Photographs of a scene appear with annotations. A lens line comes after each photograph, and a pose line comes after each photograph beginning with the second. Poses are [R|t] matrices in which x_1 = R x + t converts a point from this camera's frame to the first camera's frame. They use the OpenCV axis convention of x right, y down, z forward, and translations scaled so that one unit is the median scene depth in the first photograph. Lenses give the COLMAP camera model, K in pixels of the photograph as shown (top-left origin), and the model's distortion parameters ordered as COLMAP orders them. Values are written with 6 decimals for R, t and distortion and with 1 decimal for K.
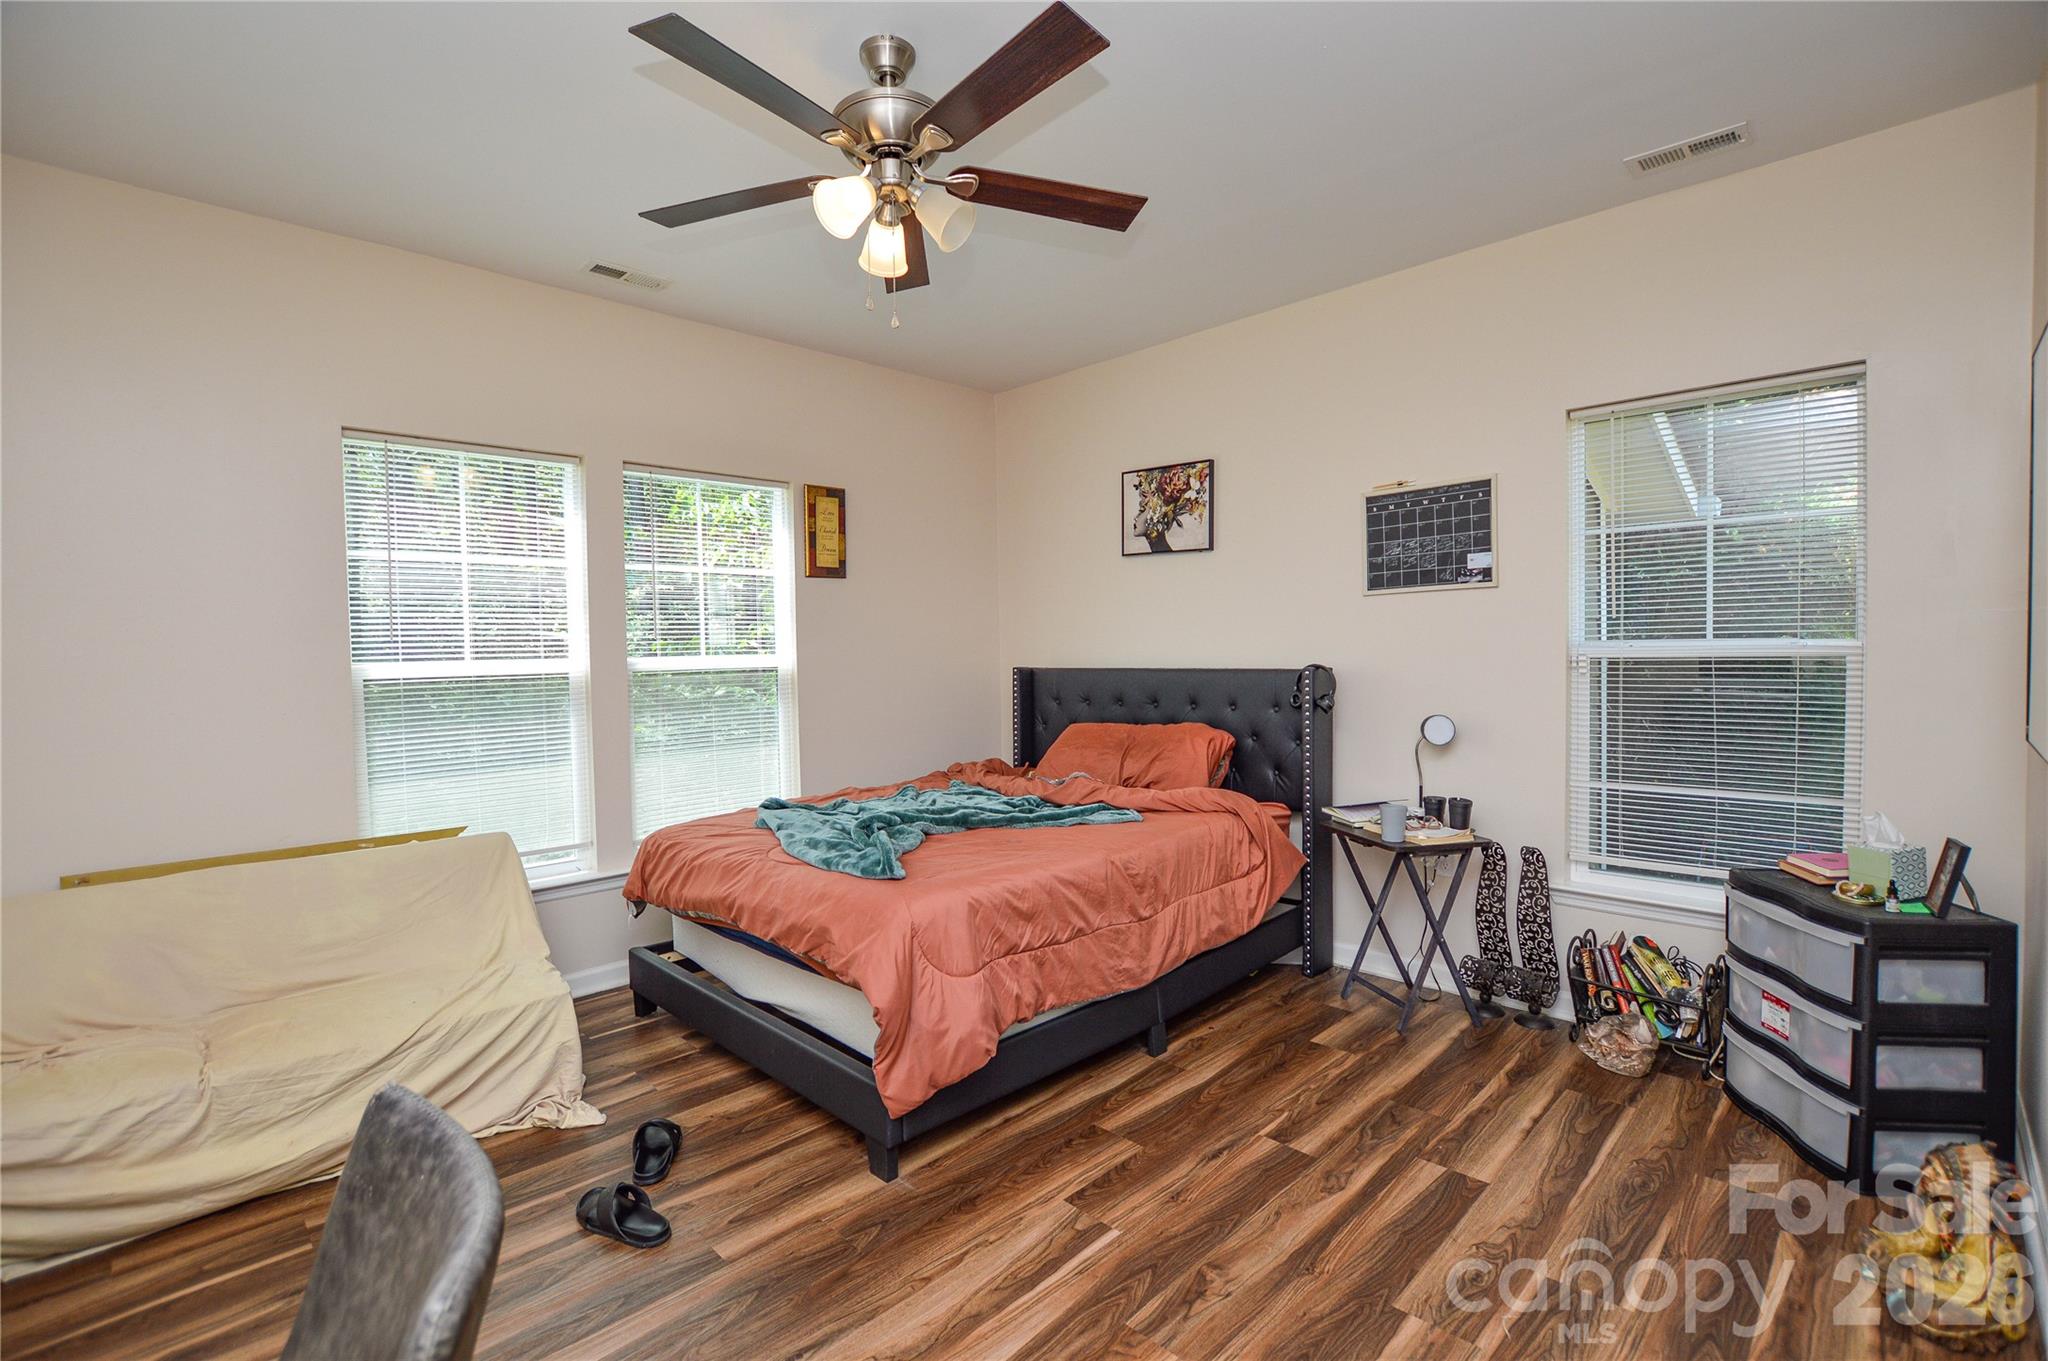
lens RADIAL K [[931.0, 0, 1020.7], [0, 931.0, 677.1], [0, 0, 1]] dist [-0.027882, 0.001706]
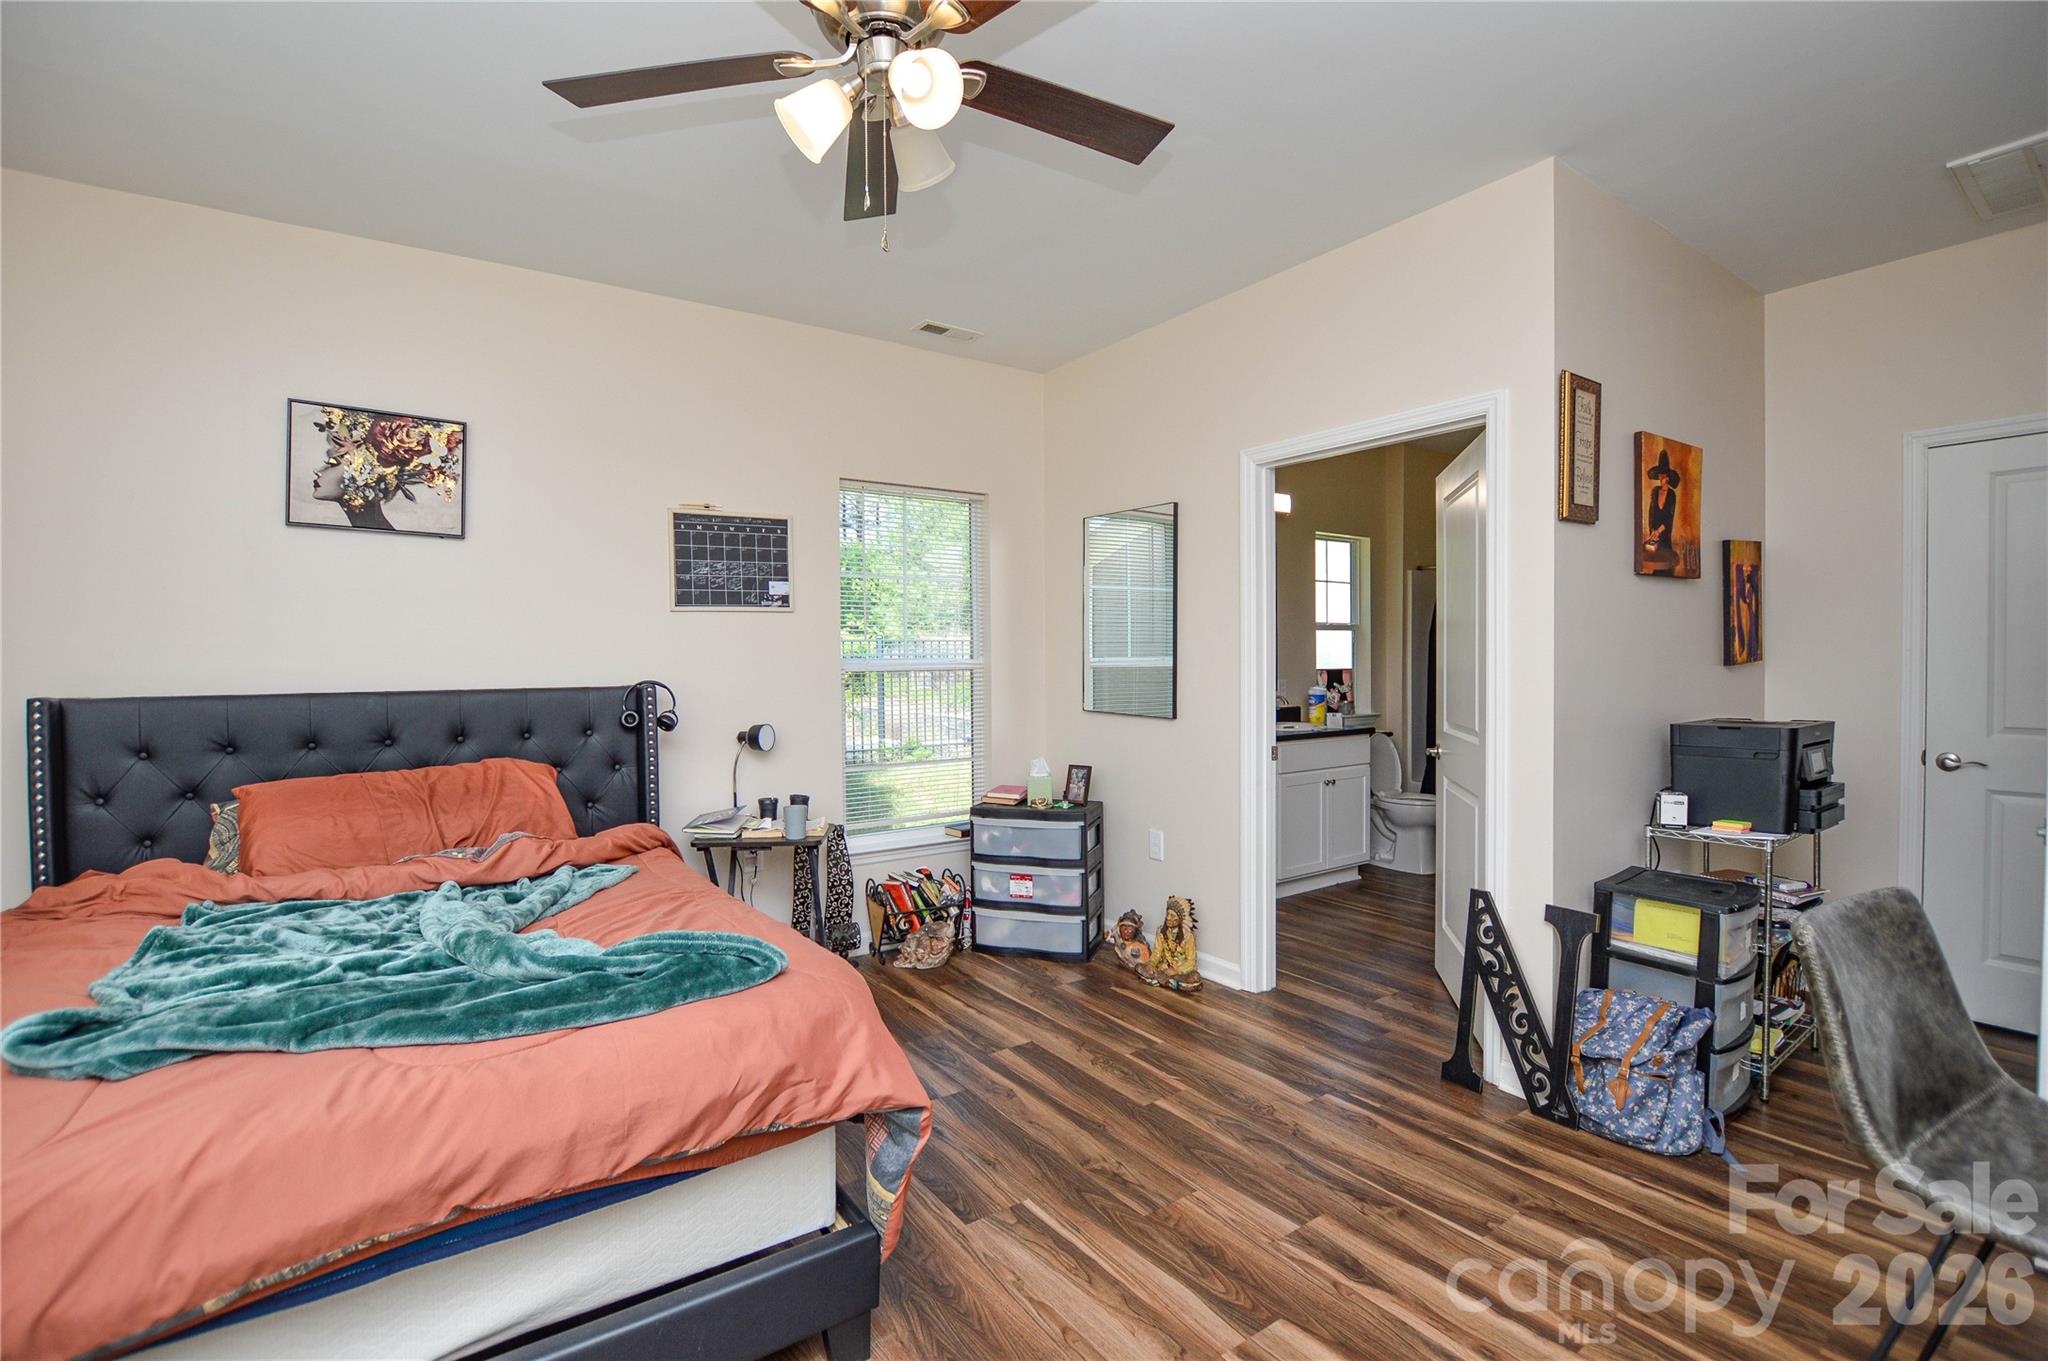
lens RADIAL K [[931.0, 0, 1042.2], [0, 931.0, 668.9], [0, 0, 1]] dist [-0.027882, 0.001706]
pose [[0.150601, 0.002735, 0.988591, -0.554672], [0.035624, 0.999332, -0.008192, -0.003767], [-0.987953, 0.036451, 0.150403, 0.464743]]
